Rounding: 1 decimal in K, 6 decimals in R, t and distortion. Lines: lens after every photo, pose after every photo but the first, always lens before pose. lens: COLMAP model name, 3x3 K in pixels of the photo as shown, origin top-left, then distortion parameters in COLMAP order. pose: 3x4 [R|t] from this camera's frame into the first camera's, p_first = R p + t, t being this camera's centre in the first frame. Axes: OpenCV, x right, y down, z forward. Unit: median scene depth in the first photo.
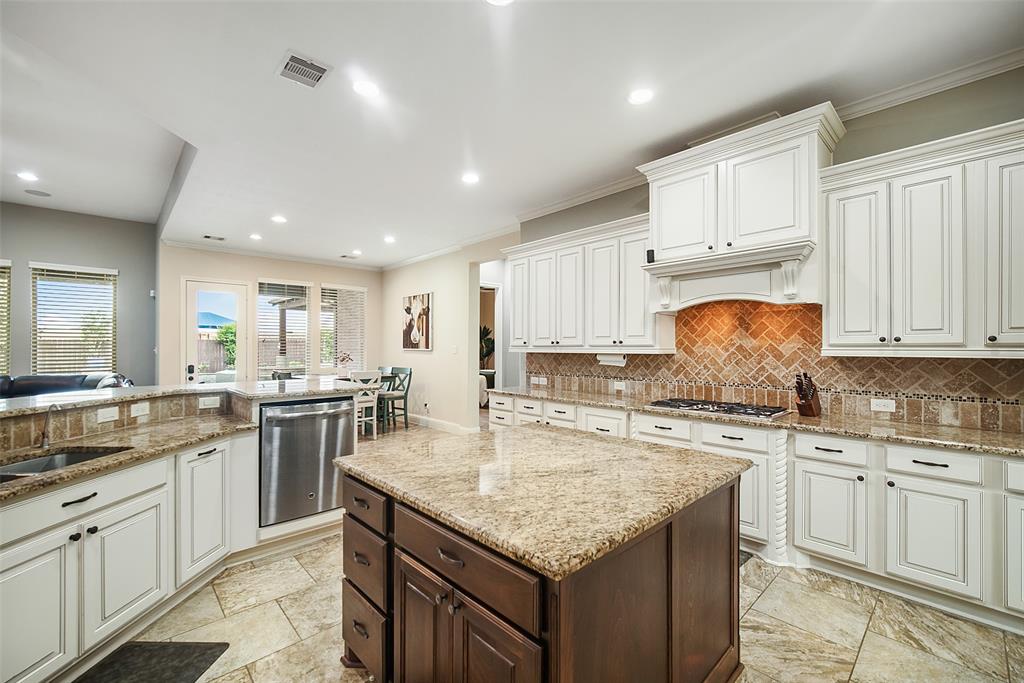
lens RADIAL K [[425.7, 0, 510.9], [0, 425.7, 346.7], [0, 0, 1]] dist [0.010956, -0.000410]
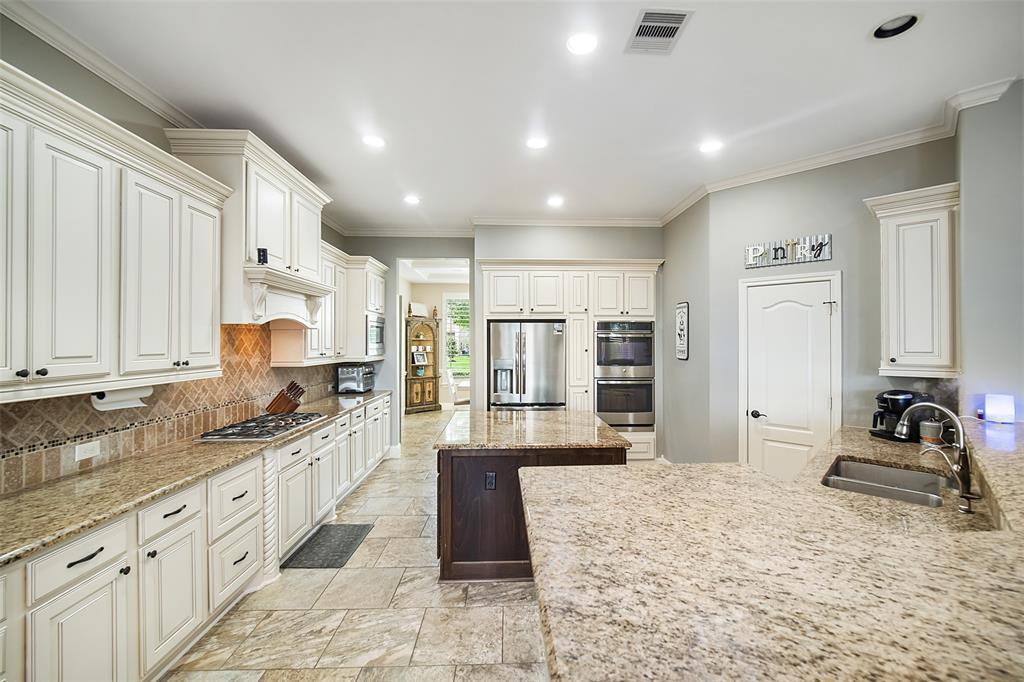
lens RADIAL K [[425.7, 0, 513.6], [0, 425.7, 342.7], [0, 0, 1]] dist [0.010956, -0.000410]
pose [[-0.746570, 0.004559, 0.665291, -0.360248], [0.006058, 0.999982, -0.000055, -0.026215], [-0.665279, 0.003990, -0.746584, 0.806953]]
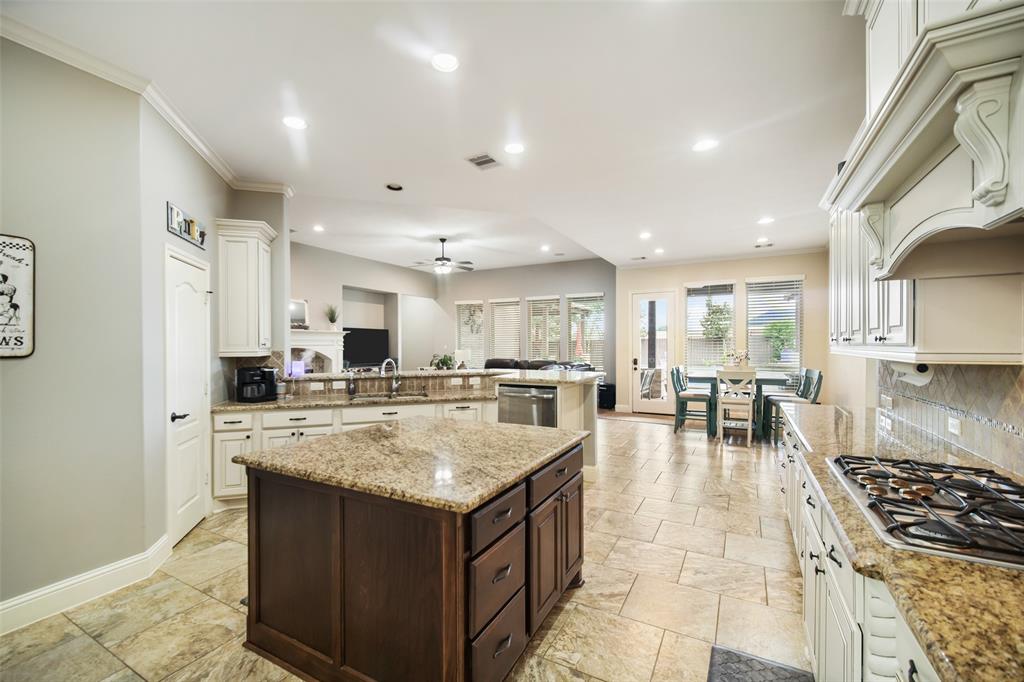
lens RADIAL K [[425.7, 0, 514.2], [0, 425.7, 350.0], [0, 0, 1]] dist [0.010956, -0.000410]
pose [[0.325802, 0.014370, -0.945329, 0.436564], [0.004265, 0.999852, 0.016669, -0.006403], [0.945428, -0.009463, 0.325693, 0.280104]]
